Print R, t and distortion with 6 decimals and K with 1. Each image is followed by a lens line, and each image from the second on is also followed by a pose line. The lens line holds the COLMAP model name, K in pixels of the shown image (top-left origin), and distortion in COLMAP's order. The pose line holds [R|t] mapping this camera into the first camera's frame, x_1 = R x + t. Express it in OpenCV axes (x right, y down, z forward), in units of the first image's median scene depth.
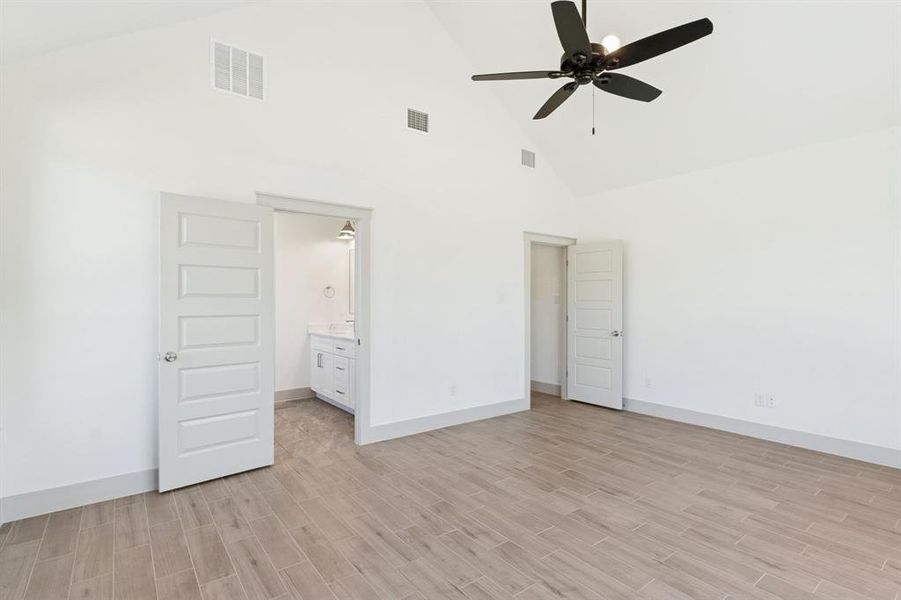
lens RADIAL K [[437.0, 0, 454.6], [0, 437.0, 303.2], [0, 0, 1]] dist [-0.000977, 0.000210]
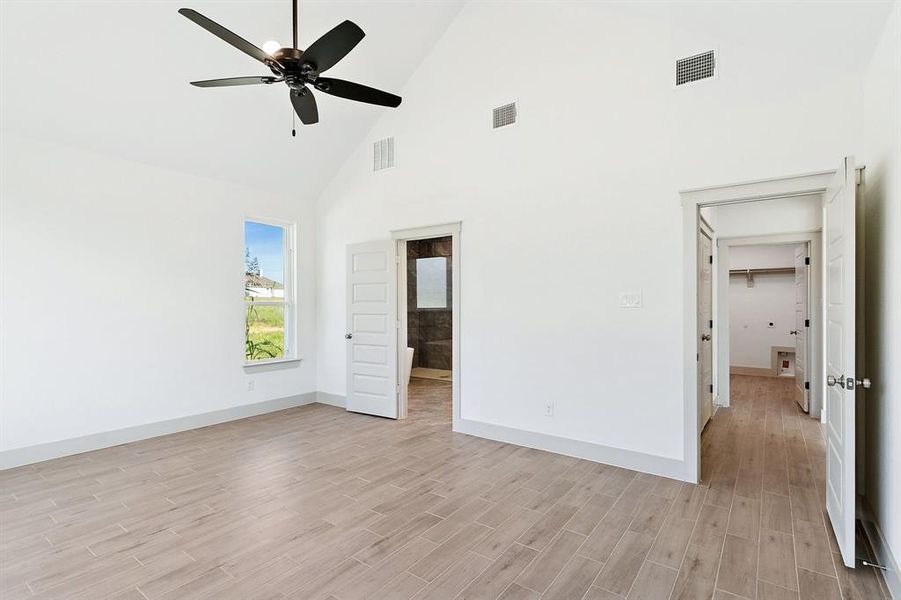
lens RADIAL K [[437.0, 0, 454.6], [0, 437.0, 303.2], [0, 0, 1]] dist [-0.000977, 0.000210]
pose [[0.275011, -0.002879, -0.961437, 0.992960], [0.000262, 0.999996, -0.002920, -0.004764], [0.961441, 0.000551, 0.275010, 0.778294]]
